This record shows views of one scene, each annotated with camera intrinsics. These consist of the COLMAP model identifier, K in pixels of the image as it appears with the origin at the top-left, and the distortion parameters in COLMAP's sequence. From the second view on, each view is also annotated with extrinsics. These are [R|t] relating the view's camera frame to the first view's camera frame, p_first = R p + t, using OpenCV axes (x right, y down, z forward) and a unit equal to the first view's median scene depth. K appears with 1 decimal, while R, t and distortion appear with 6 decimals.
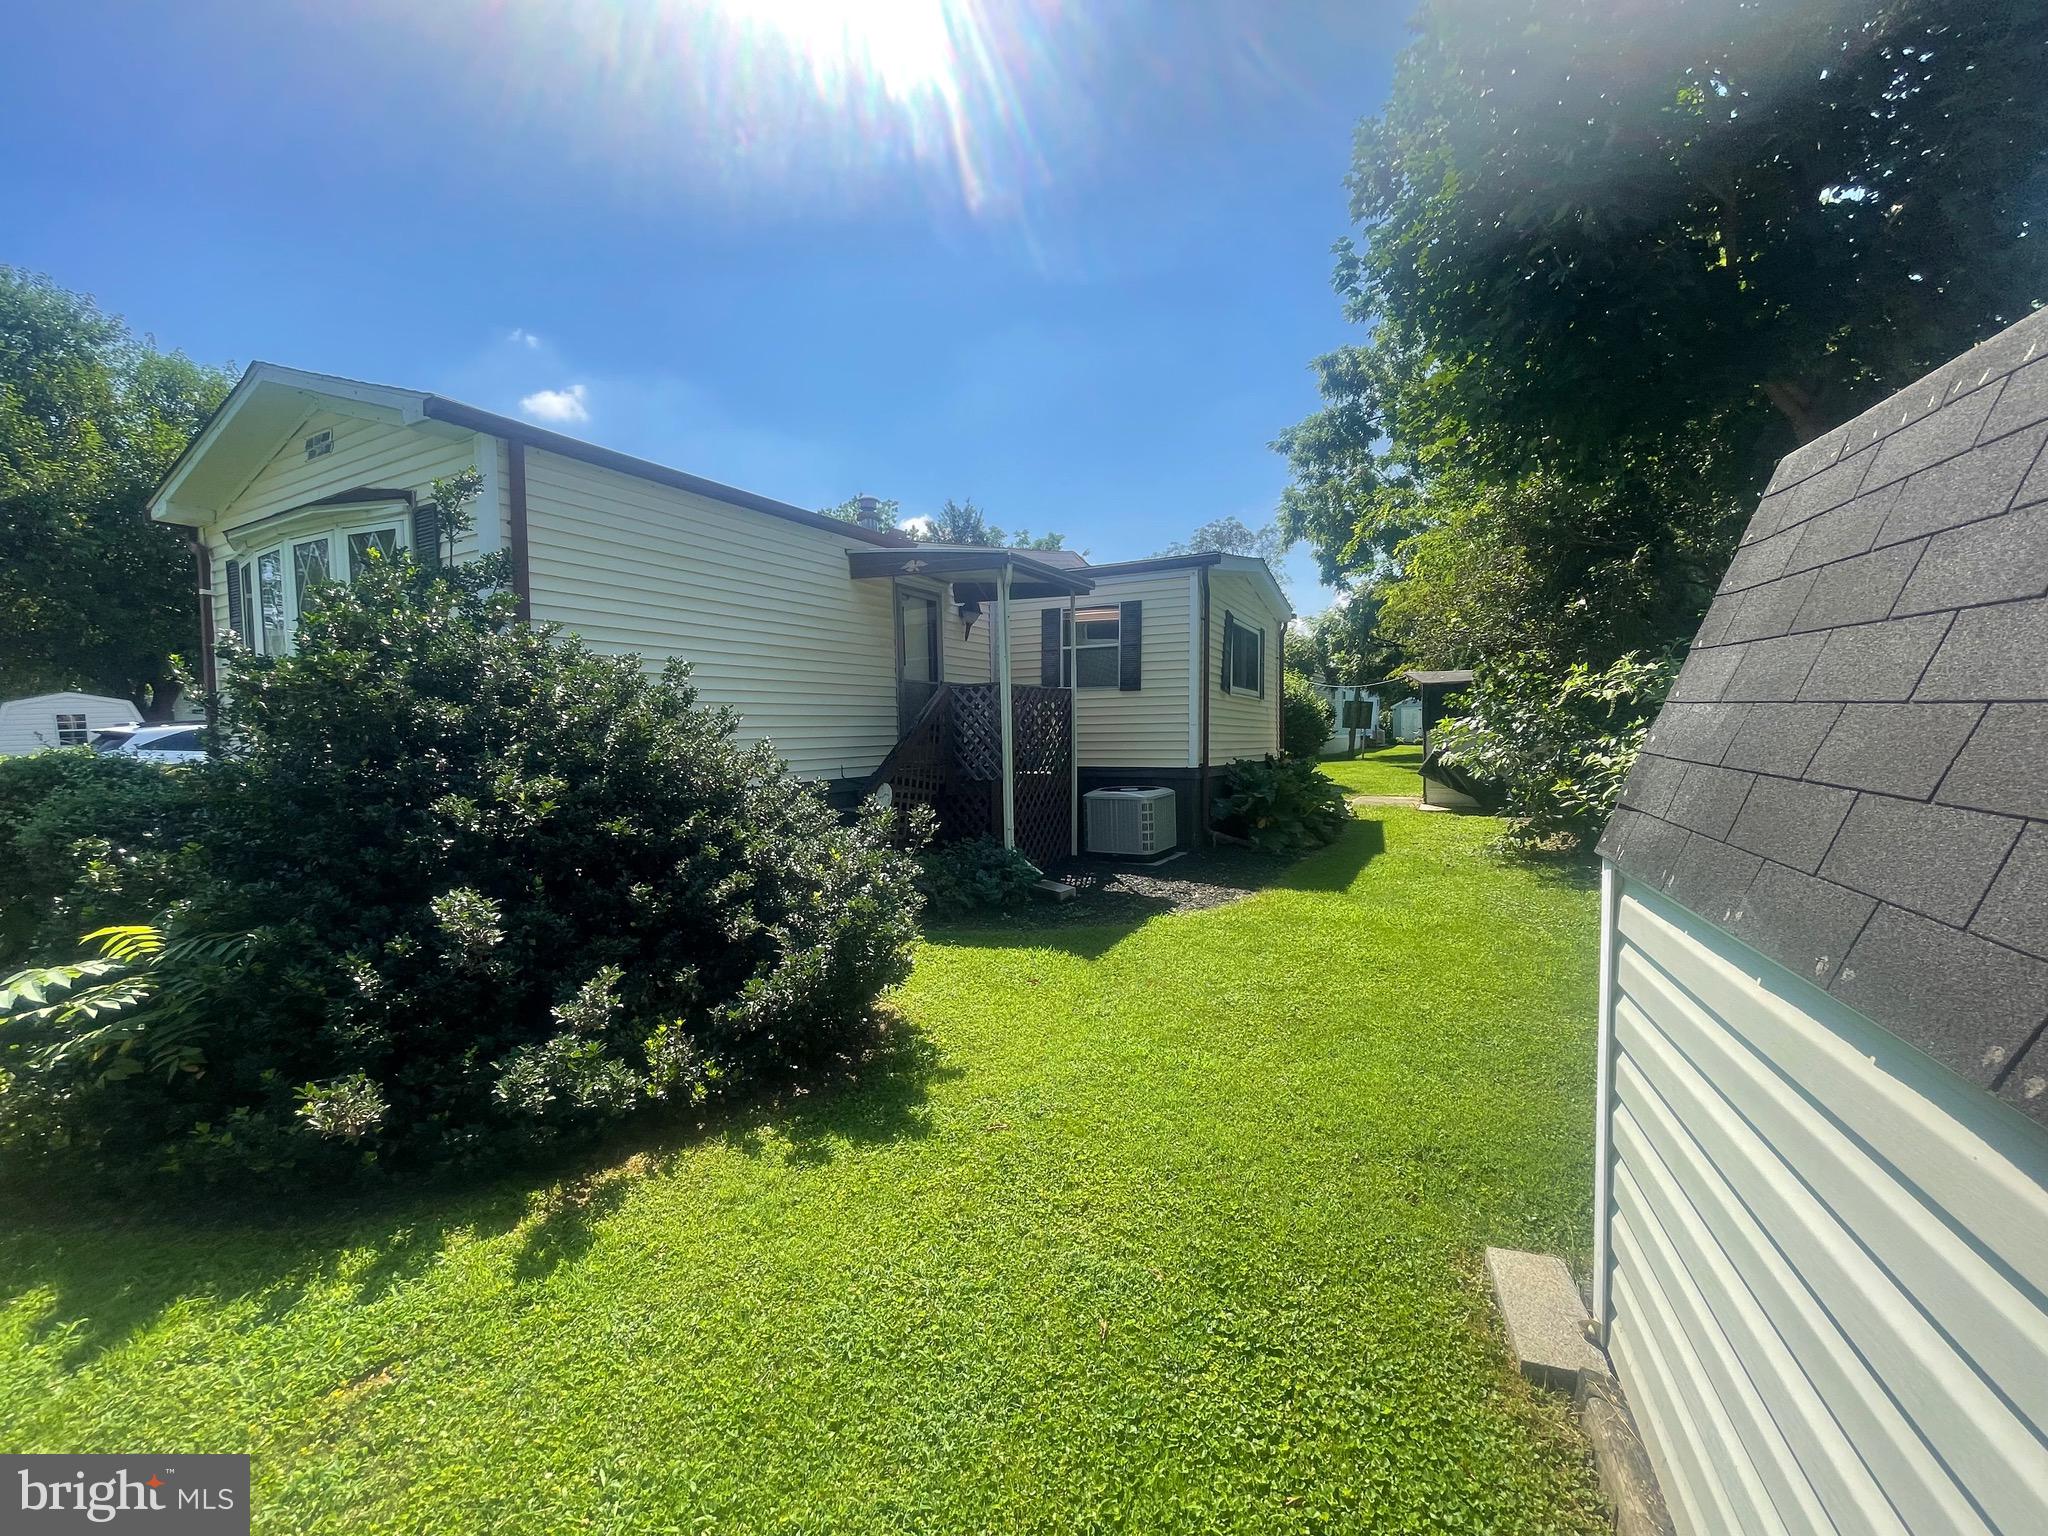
lens RADIAL K [[835.8, 0, 1024.0], [0, 835.8, 768.0], [0, 0, 1]] dist [0.014682, -0.004975]
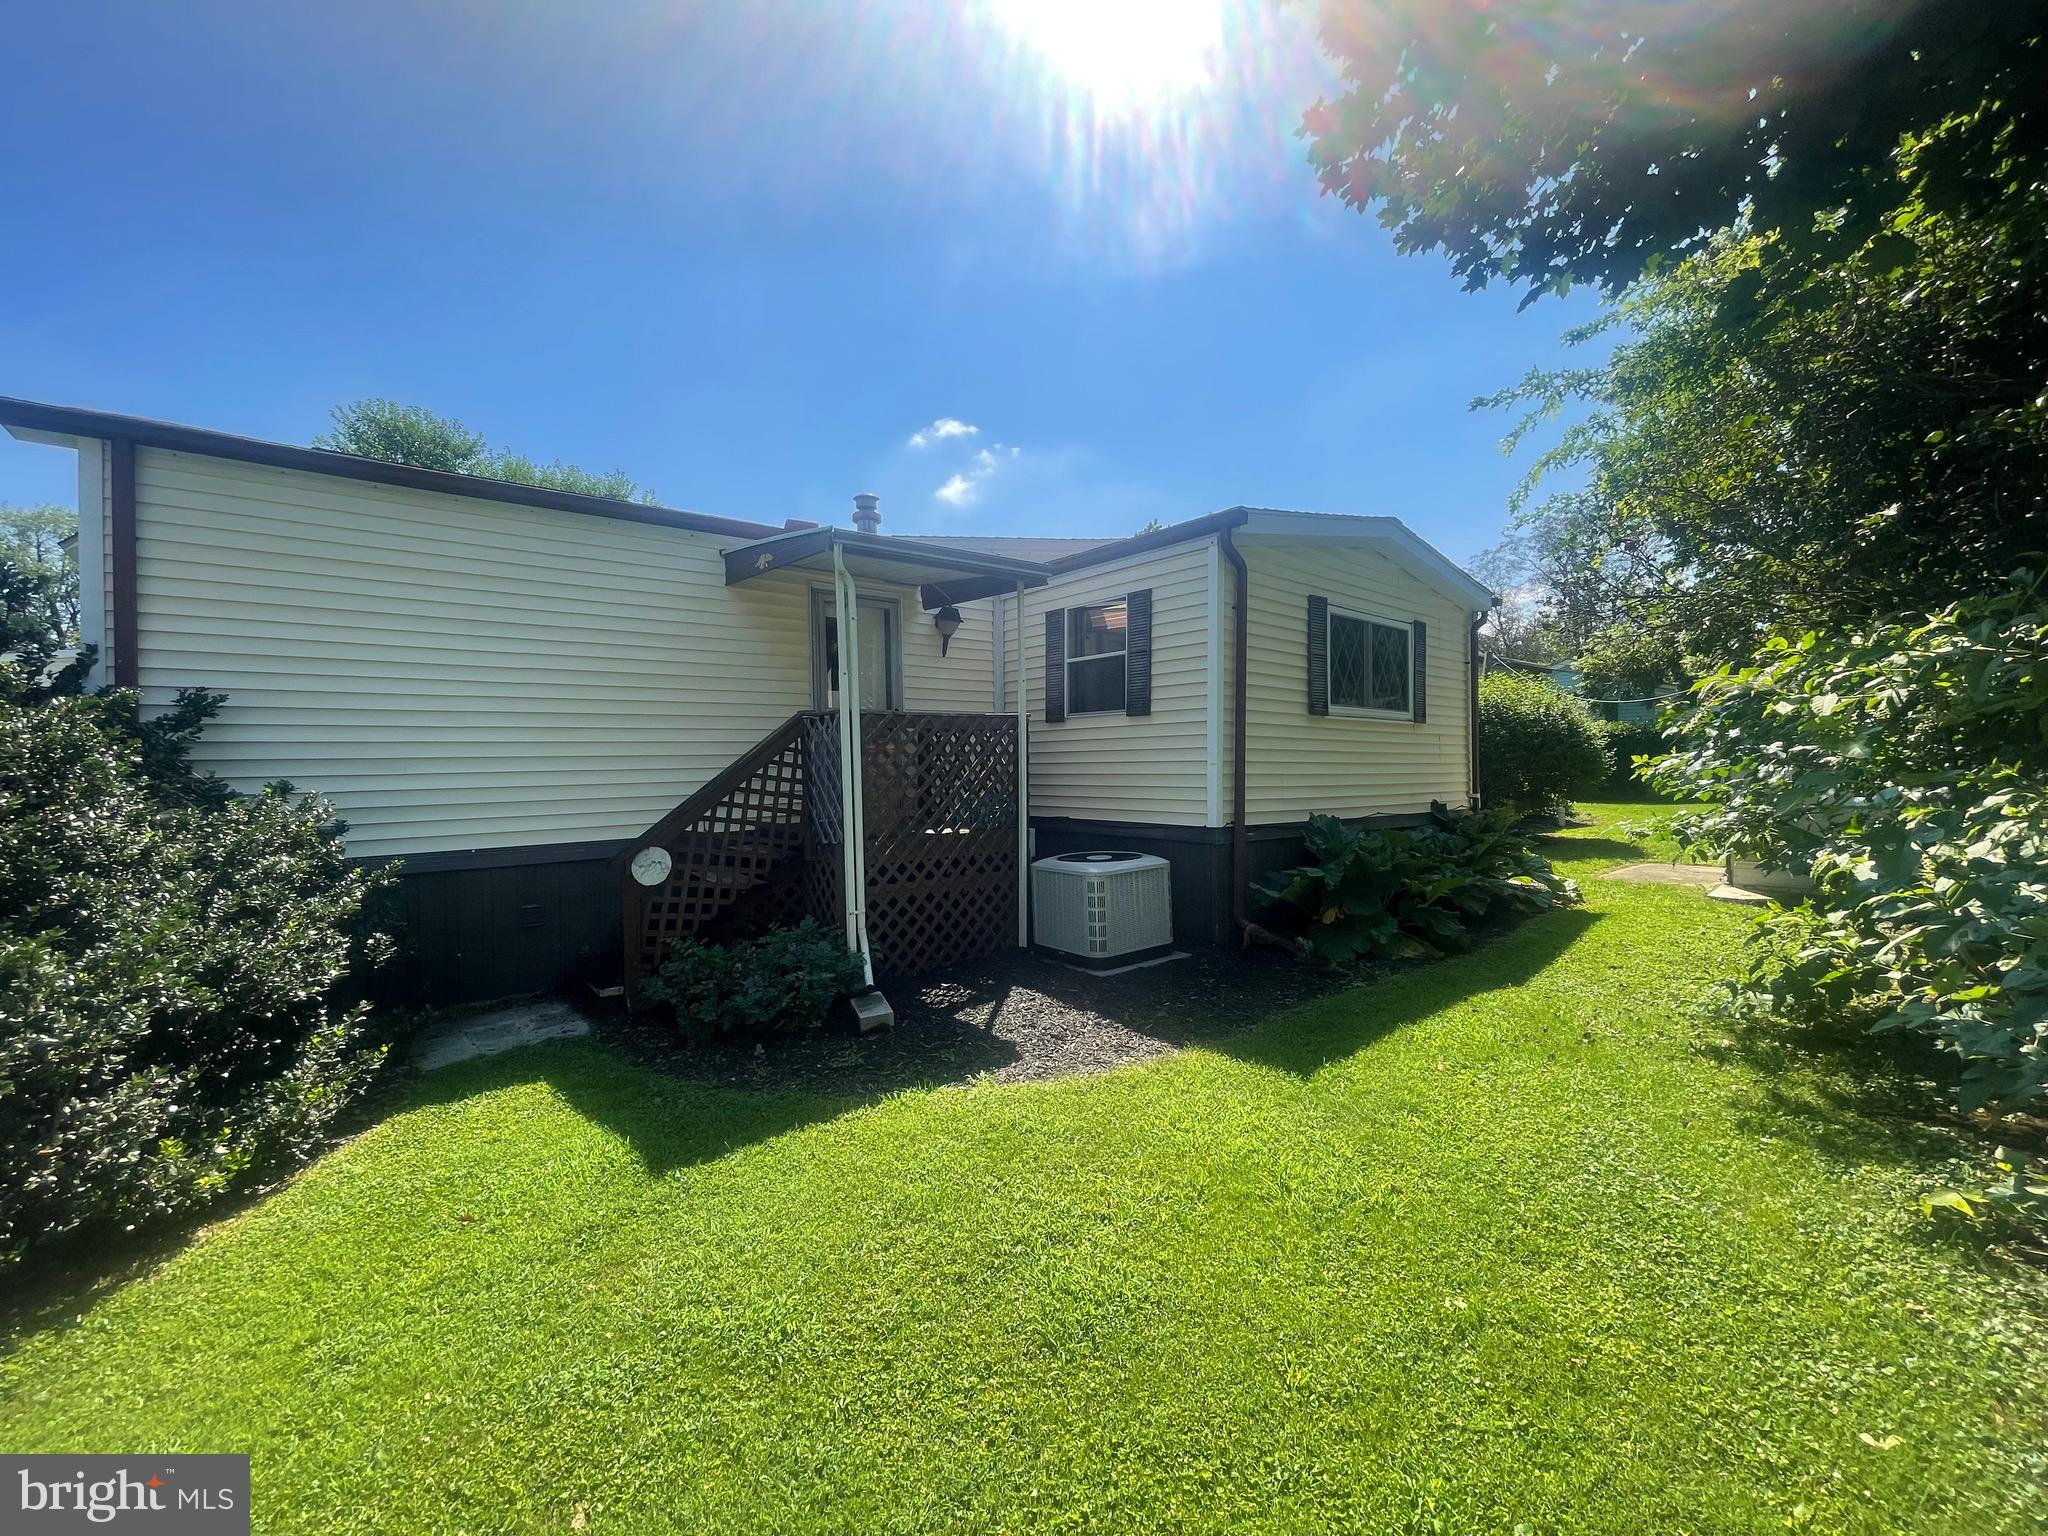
lens RADIAL K [[835.8, 0, 1024.0], [0, 835.8, 768.0], [0, 0, 1]] dist [0.014682, -0.004975]
pose [[0.929494, 0.002847, -0.368827, 0.304524], [-0.014130, 0.999511, -0.027894, -0.027115], [0.368567, 0.031139, 0.929079, 0.306248]]
